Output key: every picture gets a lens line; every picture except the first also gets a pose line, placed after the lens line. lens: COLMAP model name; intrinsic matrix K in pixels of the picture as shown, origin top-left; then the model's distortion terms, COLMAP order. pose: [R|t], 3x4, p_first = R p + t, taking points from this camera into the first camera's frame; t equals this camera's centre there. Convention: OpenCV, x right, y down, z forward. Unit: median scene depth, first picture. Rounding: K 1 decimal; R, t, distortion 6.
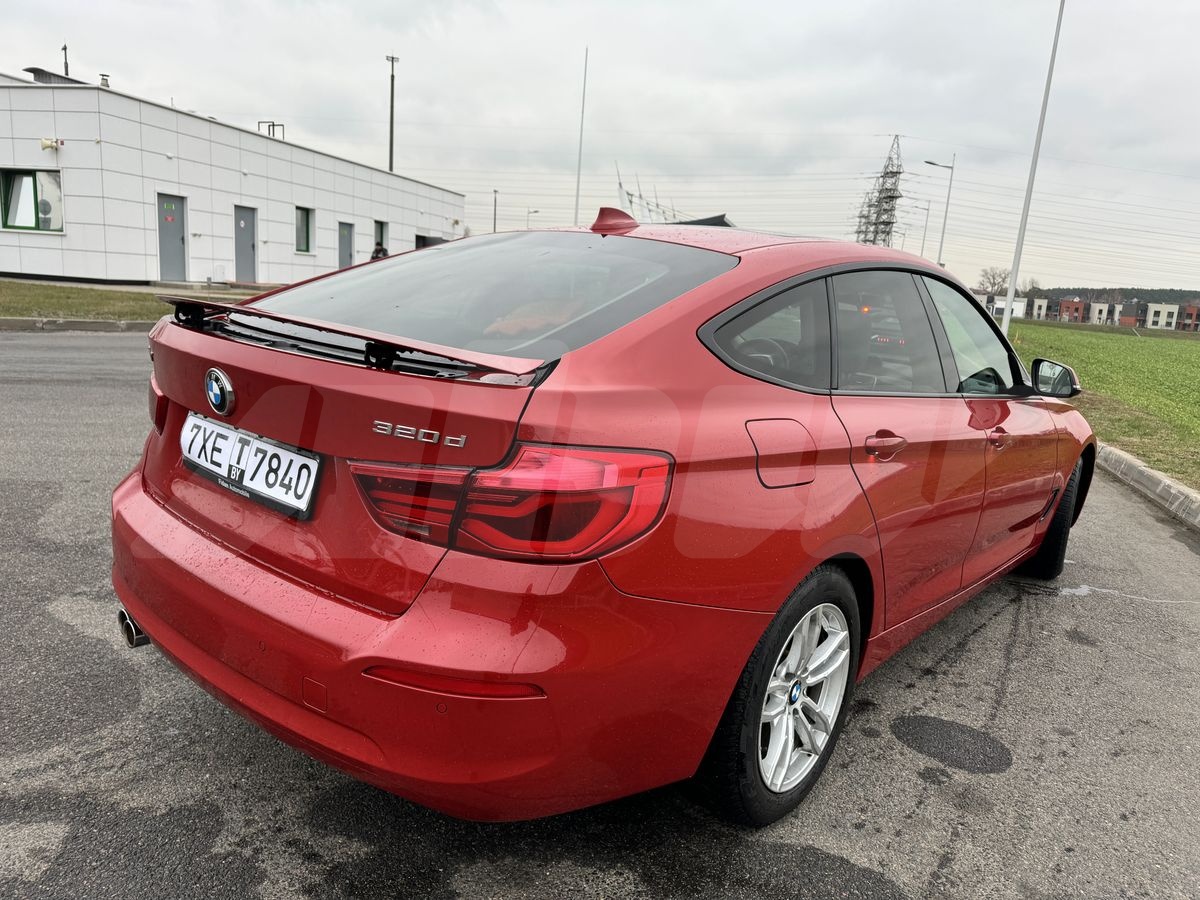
lens RADIAL K [[849.5, 0, 600.0], [0, 849.5, 450.0], [0, 0, 1]] dist [0.024506, -0.028234]
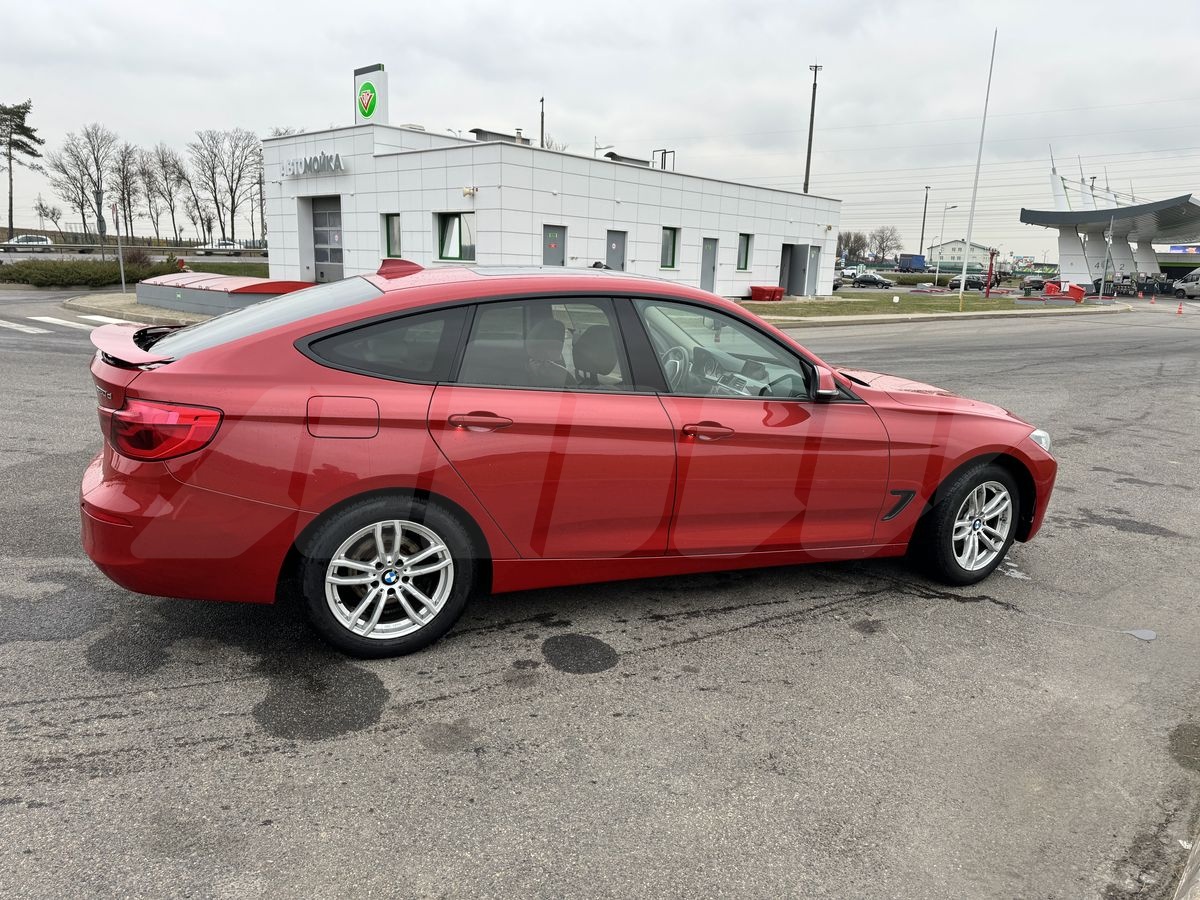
lens RADIAL K [[835.7, 0, 600.0], [0, 835.7, 450.0], [0, 0, 1]] dist [0.148346, -0.286101]
pose [[0.881637, 0.061316, -0.467928, 0.775597], [-0.063751, 0.997909, 0.010647, 0.009015], [0.467603, 0.020444, 0.883702, -0.109407]]
